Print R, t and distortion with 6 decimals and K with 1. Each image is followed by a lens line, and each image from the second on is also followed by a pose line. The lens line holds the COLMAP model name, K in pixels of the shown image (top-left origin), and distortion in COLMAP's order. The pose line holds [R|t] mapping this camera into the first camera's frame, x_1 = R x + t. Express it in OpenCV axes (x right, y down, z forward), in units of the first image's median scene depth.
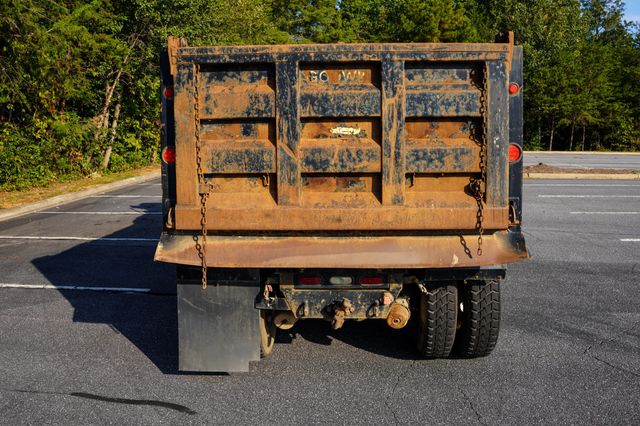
lens RADIAL K [[544.1, 0, 338.8], [0, 544.1, 172.9], [0, 0, 1]] dist [-0.177088, 0.128416]
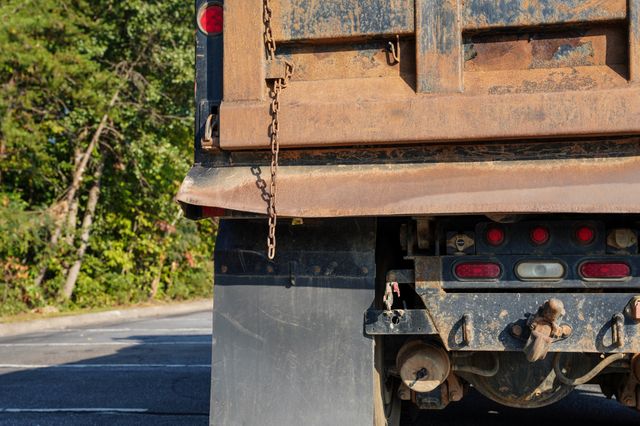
lens RADIAL K [[968.5, 0, 320.0], [0, 968.5, 213.0], [0, 0, 1]] dist [0.064721, 0.578306]
pose [[0.987050, -0.011744, -0.159983, -0.055519], [-0.012691, 0.988474, -0.150860, 0.304413], [0.159911, 0.150937, 0.975524, 0.096953]]
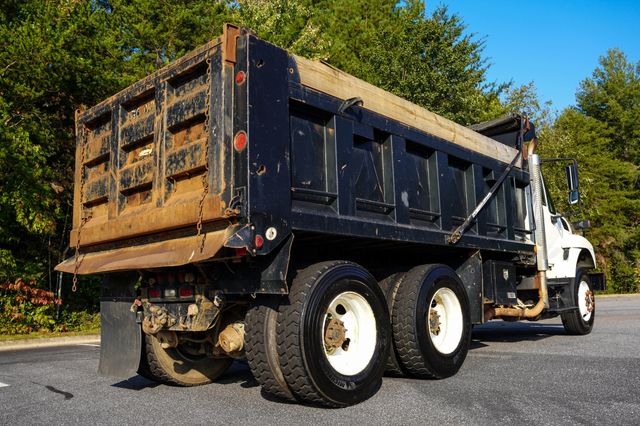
lens RADIAL K [[585.4, 0, 320.3], [0, 585.4, 236.6], [0, 0, 1]] dist [-0.174351, 0.161230]
pose [[0.749462, -0.087933, -0.656182, 1.070480], [-0.033684, 0.984792, -0.170442, 0.293927], [0.661190, 0.149842, 0.735102, 0.355228]]
